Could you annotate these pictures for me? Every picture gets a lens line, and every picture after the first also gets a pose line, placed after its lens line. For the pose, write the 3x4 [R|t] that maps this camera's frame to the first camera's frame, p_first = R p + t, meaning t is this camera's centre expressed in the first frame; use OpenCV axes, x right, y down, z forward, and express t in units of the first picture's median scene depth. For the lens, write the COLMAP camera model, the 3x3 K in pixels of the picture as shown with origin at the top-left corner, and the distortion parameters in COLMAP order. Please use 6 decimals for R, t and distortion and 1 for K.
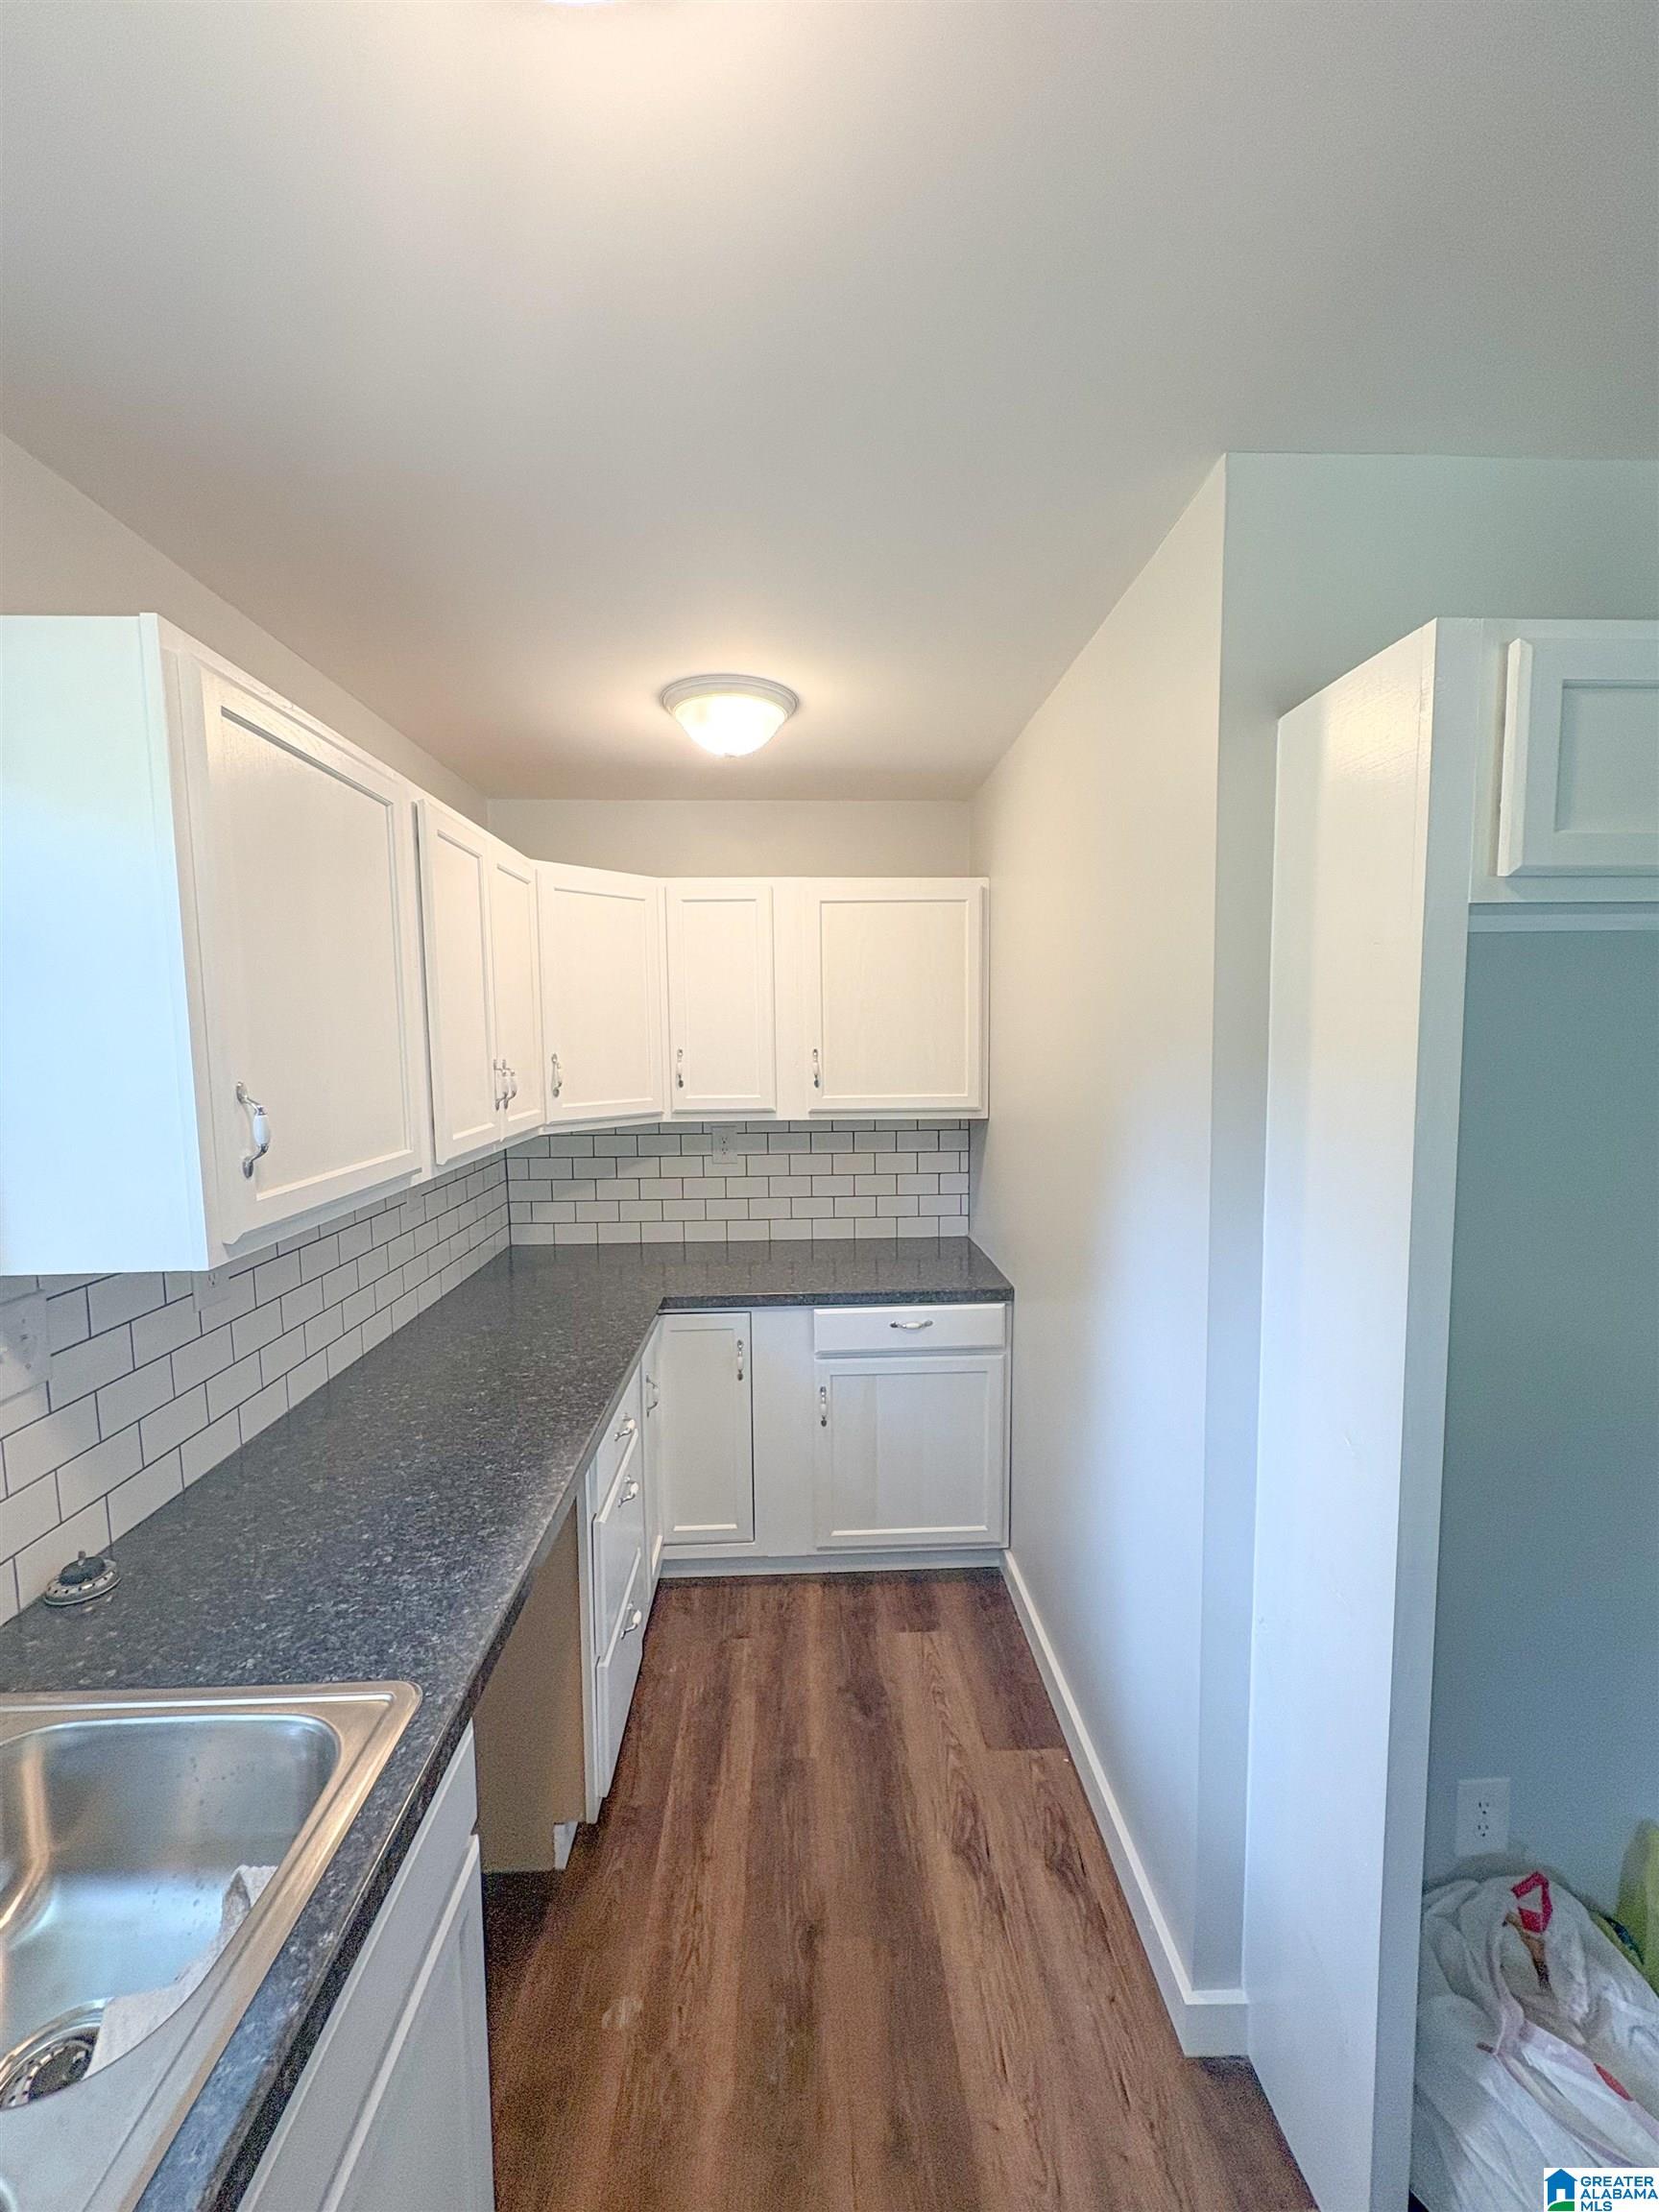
lens RADIAL K [[886.5, 0, 829.5], [0, 886.5, 1106.0], [0, 0, 1]] dist [0.074868, 0.000004]
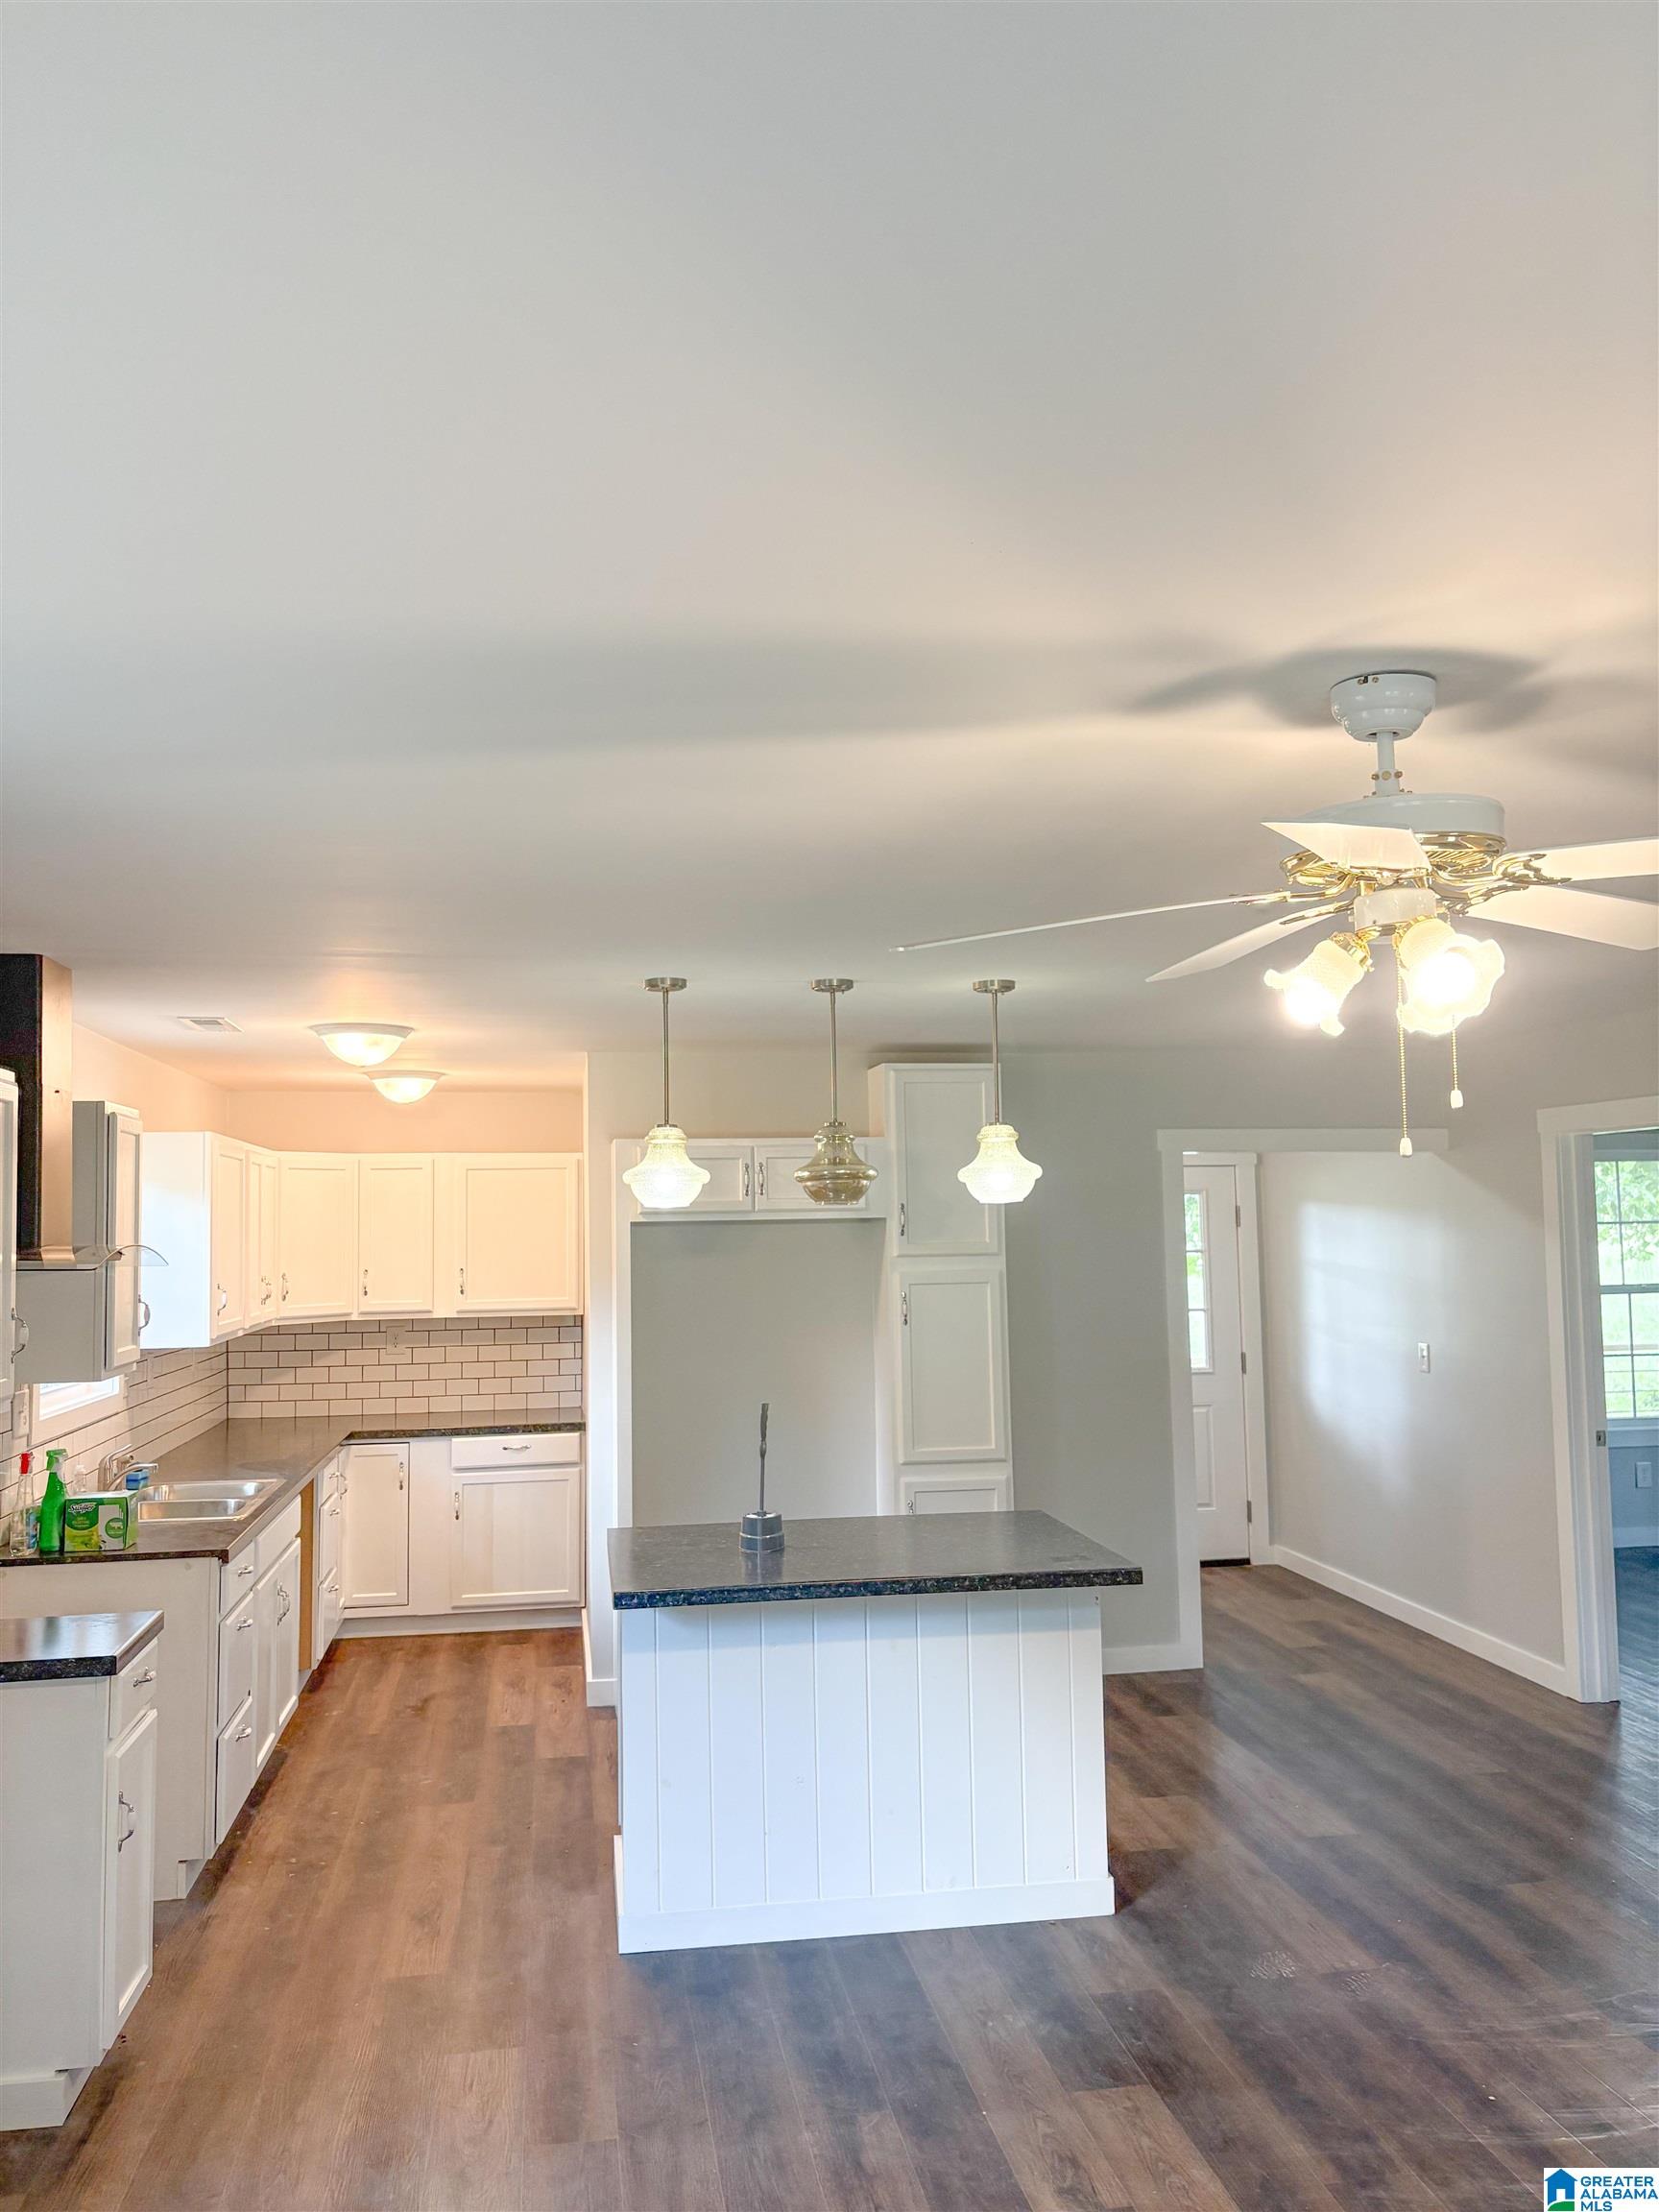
lens RADIAL K [[1671.2, 0, 829.5], [0, 1671.2, 1106.0], [0, 0, 1]] dist [0.068628, -0.000624]
pose [[0.992263, 0.005208, 0.124045, 0.239484], [0.014550, 0.987358, -0.157839, 0.116928], [-0.123299, 0.158423, 0.979643, -1.810548]]
